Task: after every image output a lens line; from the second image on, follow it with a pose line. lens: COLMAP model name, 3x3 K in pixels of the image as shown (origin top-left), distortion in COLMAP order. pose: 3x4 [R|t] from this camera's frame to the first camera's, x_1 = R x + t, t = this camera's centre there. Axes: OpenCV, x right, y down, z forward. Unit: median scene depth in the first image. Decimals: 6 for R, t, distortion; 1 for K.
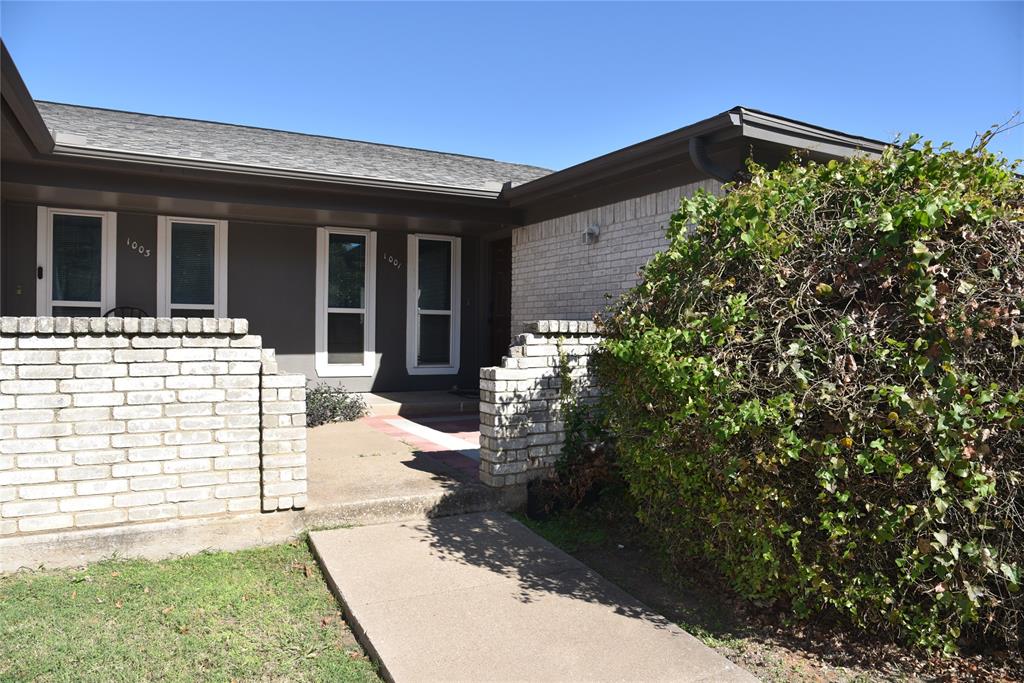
lens RADIAL K [[721.6, 0, 510.7], [0, 721.6, 327.6], [0, 0, 1]] dist [-0.059874, 0.005398]
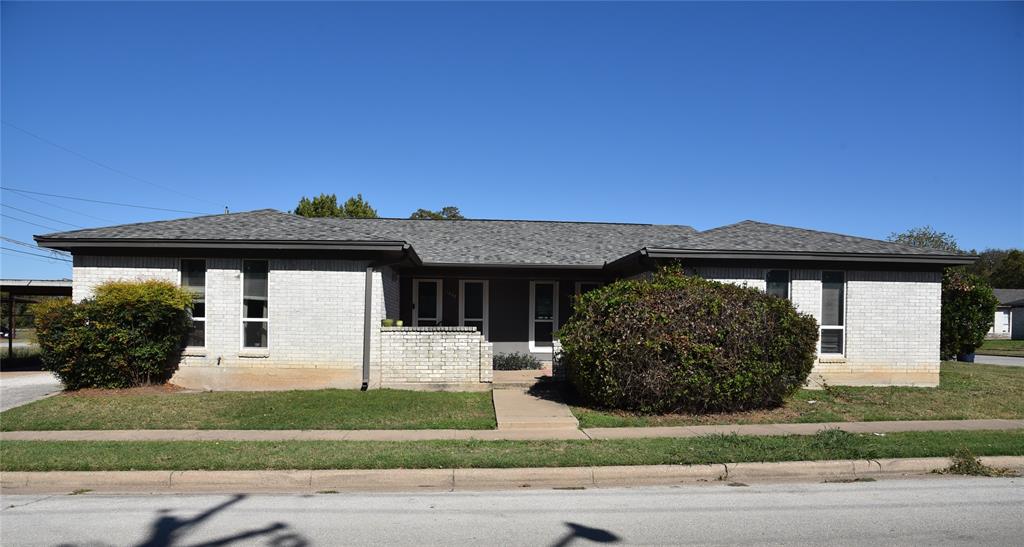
lens RADIAL K [[688.3, 0, 512.0], [0, 688.3, 273.5], [0, 0, 1]] dist [-0.000012, -0.000001]
pose [[0.918849, -0.033943, -0.393148, 1.114893], [0.002346, 0.996746, -0.080573, -0.000035], [0.394603, 0.073112, 0.915938, -2.020442]]
